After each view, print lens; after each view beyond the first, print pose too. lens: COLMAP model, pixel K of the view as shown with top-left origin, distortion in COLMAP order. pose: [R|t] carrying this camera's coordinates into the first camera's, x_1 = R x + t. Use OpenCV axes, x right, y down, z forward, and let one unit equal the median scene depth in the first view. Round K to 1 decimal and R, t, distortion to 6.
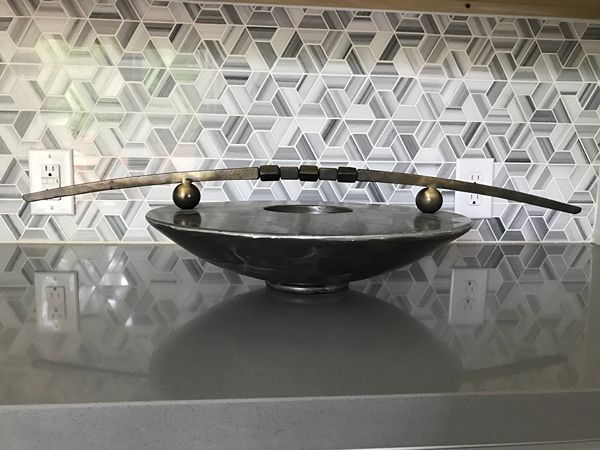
lens RADIAL K [[499.8, 0, 300.4], [0, 499.8, 225.7], [0, 0, 1]] dist [0.012566, -0.029390]
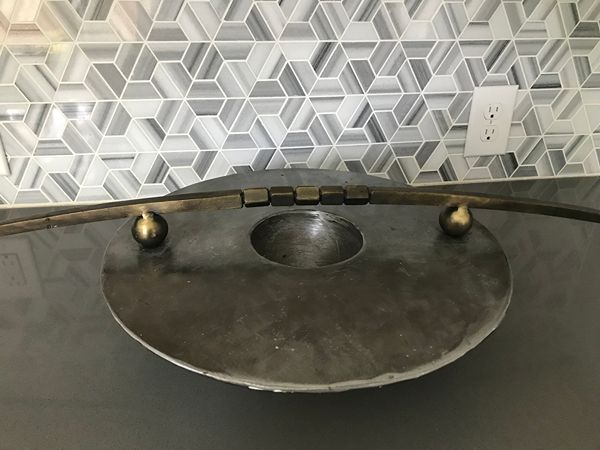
lens RADIAL K [[499.8, 0, 298.9], [0, 499.8, 227.8], [0, 0, 1]] dist [0.012566, -0.029390]
pose [[0.998261, -0.030514, 0.050439, -0.024748], [0.010052, 0.931186, 0.364405, -0.229491], [-0.058087, -0.363264, 0.929874, 0.177601]]
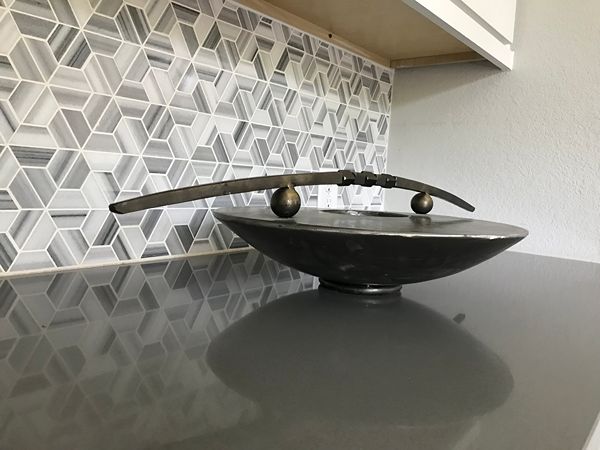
lens RADIAL K [[499.8, 0, 302.6], [0, 499.8, 226.6], [0, 0, 1]] dist [0.012566, -0.029390]
pose [[0.691352, -0.044404, 0.721152, -0.560585], [0.049461, 0.998677, 0.014075, -0.018519], [-0.720823, 0.025938, 0.692633, 0.254677]]
